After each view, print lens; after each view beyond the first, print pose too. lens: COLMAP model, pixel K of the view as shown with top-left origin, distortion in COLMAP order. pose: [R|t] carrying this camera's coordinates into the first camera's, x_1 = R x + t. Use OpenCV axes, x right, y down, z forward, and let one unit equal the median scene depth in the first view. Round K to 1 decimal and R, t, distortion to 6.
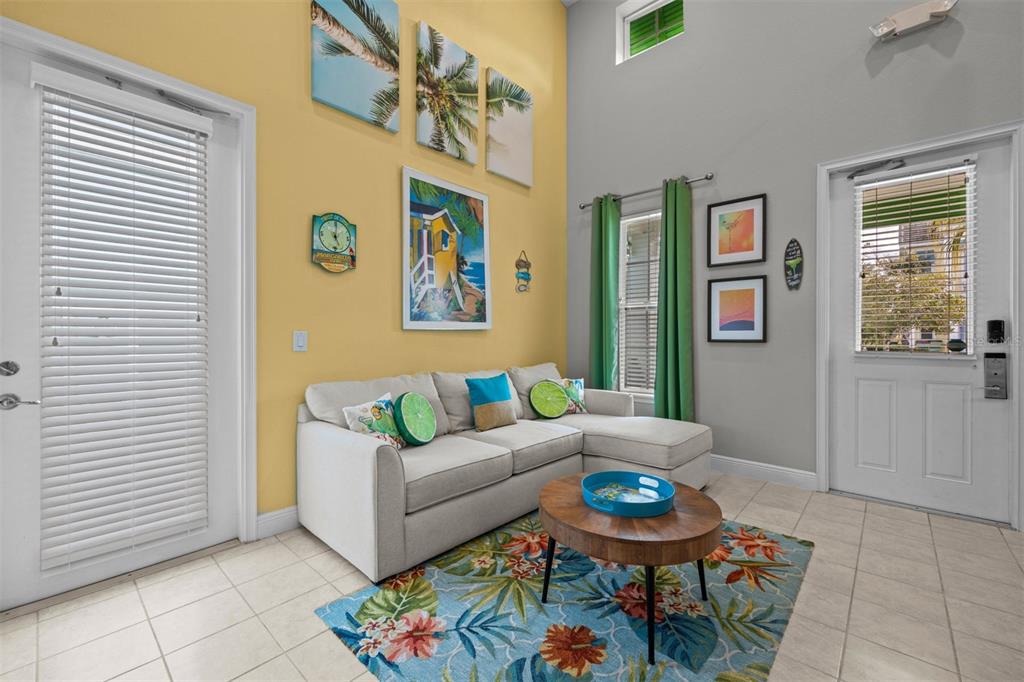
lens RADIAL K [[420.4, 0, 512.8], [0, 420.4, 338.7], [0, 0, 1]] dist [-0.000700, 0.000095]
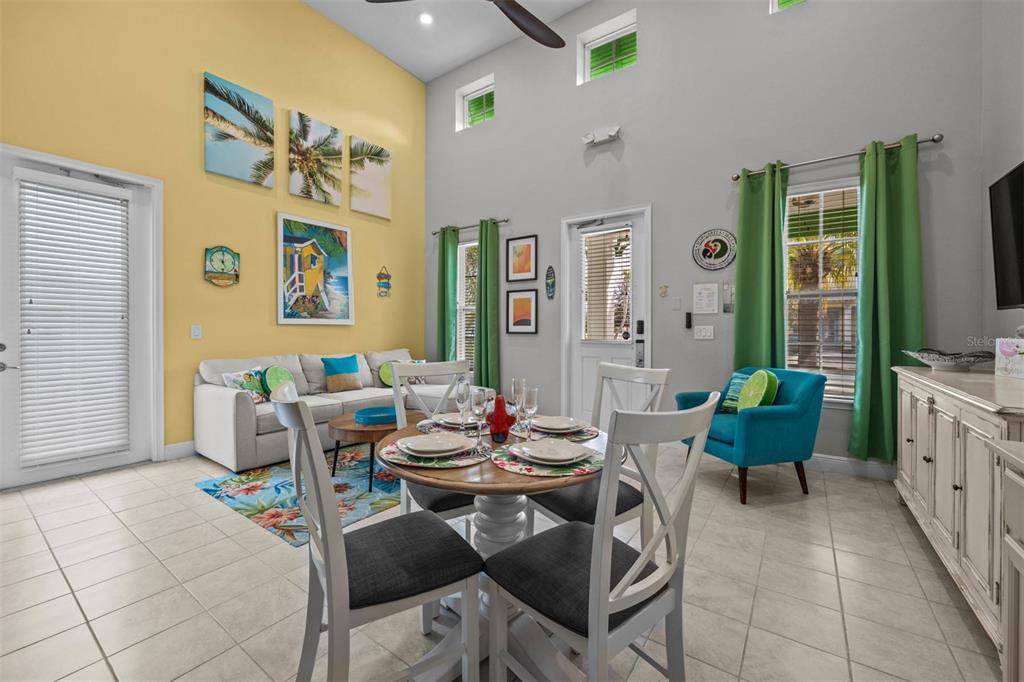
lens RADIAL K [[411.5, 0, 507.9], [0, 411.5, 333.8], [0, 0, 1]] dist [-0.001217, -0.000117]
pose [[0.993867, 0.001490, 0.110574, 0.350974], [-0.001970, 0.999989, 0.004229, 0.003270], [-0.110567, -0.004421, 0.993859, -0.468434]]
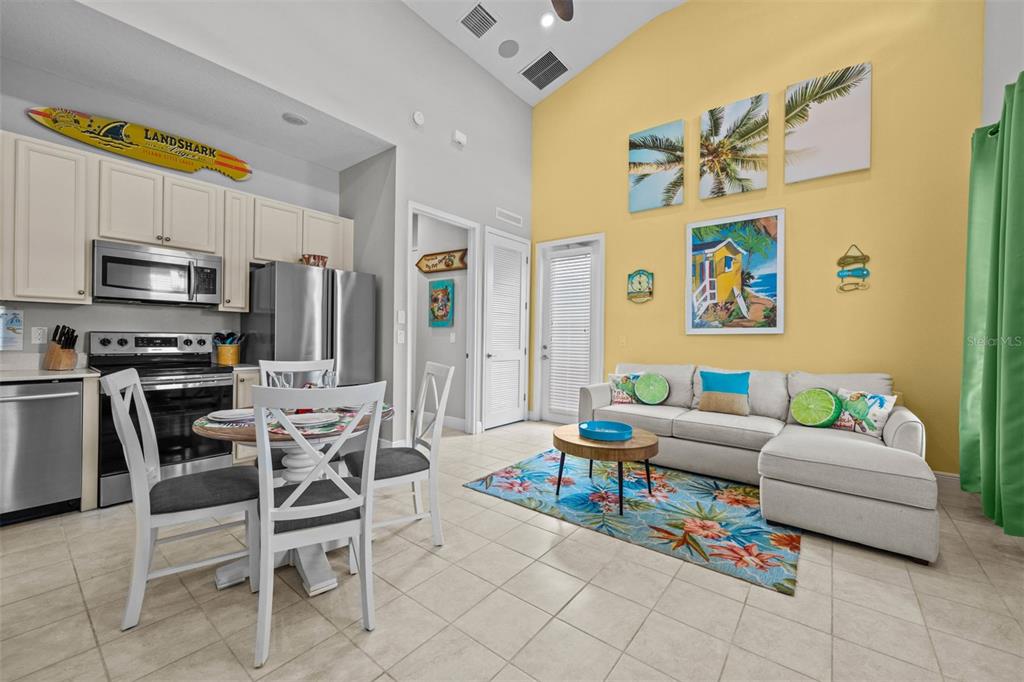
lens RADIAL K [[409.2, 0, 512.5], [0, 409.2, 339.9], [0, 0, 1]] dist [-0.002583, -0.000019]
pose [[0.062013, 0.008925, -0.998035, 1.071433], [-0.017206, 0.999821, 0.007872, -0.003585], [0.997927, 0.016684, 0.062156, 0.293088]]
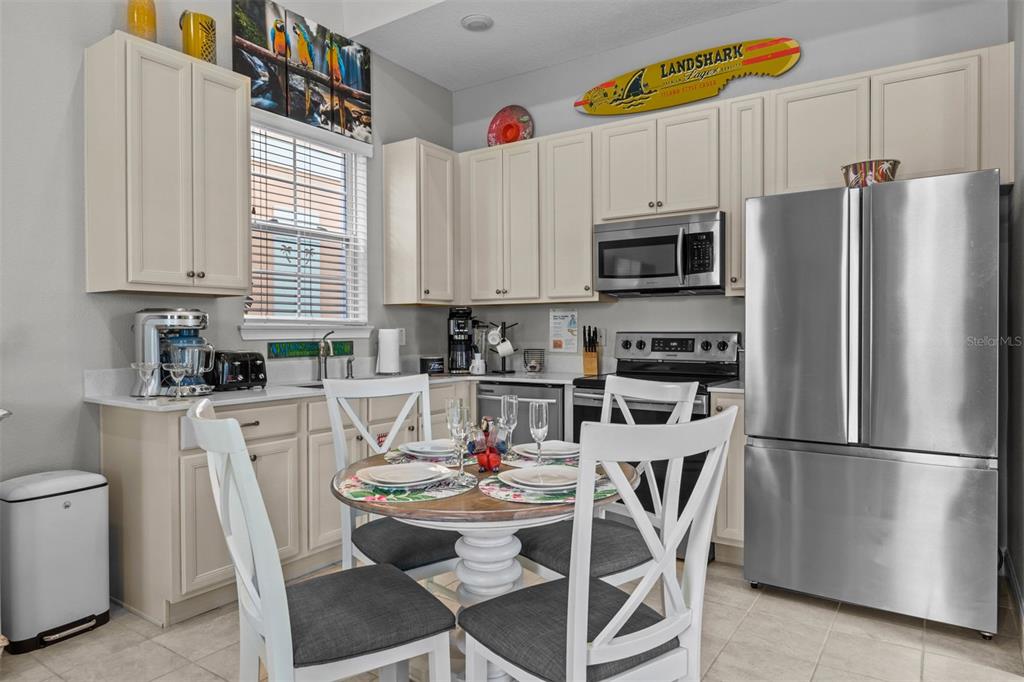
lens RADIAL K [[626.8, 0, 512.0], [0, 626.8, 341.0], [0, 0, 1]] dist [-0.002427, -0.001361]
pose [[-0.990933, 0.006326, -0.134208, 0.451883], [0.004242, 0.999866, 0.015806, -0.001788], [0.134290, 0.015093, -0.990827, 0.576705]]
